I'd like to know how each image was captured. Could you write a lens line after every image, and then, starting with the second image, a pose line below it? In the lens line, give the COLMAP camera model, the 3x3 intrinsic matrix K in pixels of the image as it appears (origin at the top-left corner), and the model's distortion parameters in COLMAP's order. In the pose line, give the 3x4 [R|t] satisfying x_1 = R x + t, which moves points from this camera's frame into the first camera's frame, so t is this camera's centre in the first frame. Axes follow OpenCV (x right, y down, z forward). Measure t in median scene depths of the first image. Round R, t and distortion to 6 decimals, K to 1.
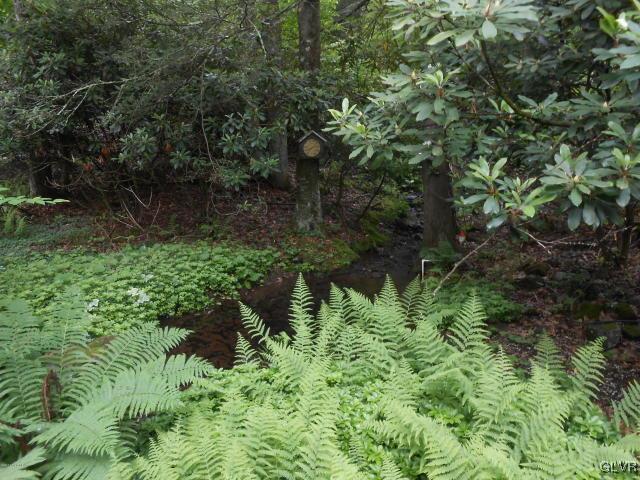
lens RADIAL K [[499.8, 0, 320.0], [0, 499.8, 240.0], [0, 0, 1]] dist [-0.063714, 0.119588]
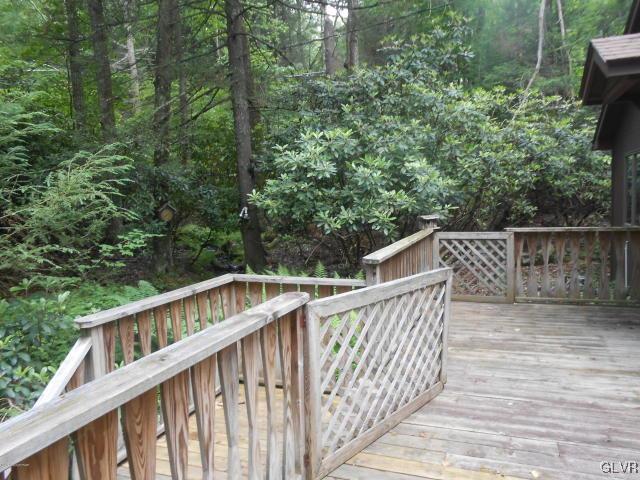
lens RADIAL K [[499.8, 0, 320.0], [0, 499.8, 240.0], [0, 0, 1]] dist [-0.063714, 0.119588]
pose [[0.870203, -0.062162, 0.488756, -0.423939], [0.127490, 0.986632, -0.101505, 0.113888], [-0.475913, 0.150642, 0.866495, -0.575417]]
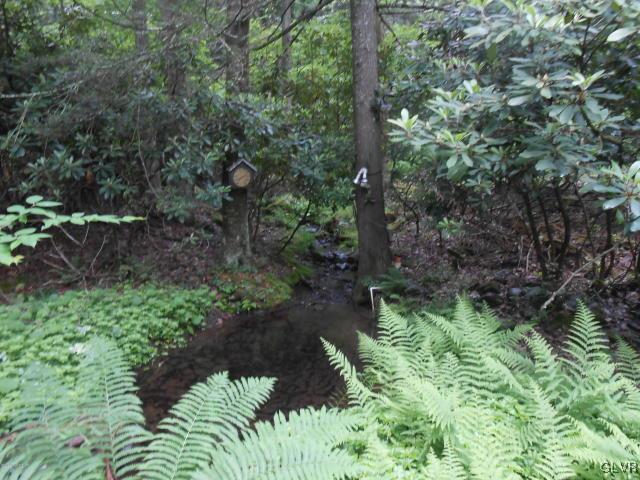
lens RADIAL K [[499.8, 0, 320.0], [0, 499.8, 240.0], [0, 0, 1]] dist [-0.063714, 0.119588]
pose [[0.954036, -0.039743, 0.297045, -0.197589], [0.062945, 0.995632, -0.068954, 0.008213], [-0.293007, 0.084482, 0.952371, 0.090272]]
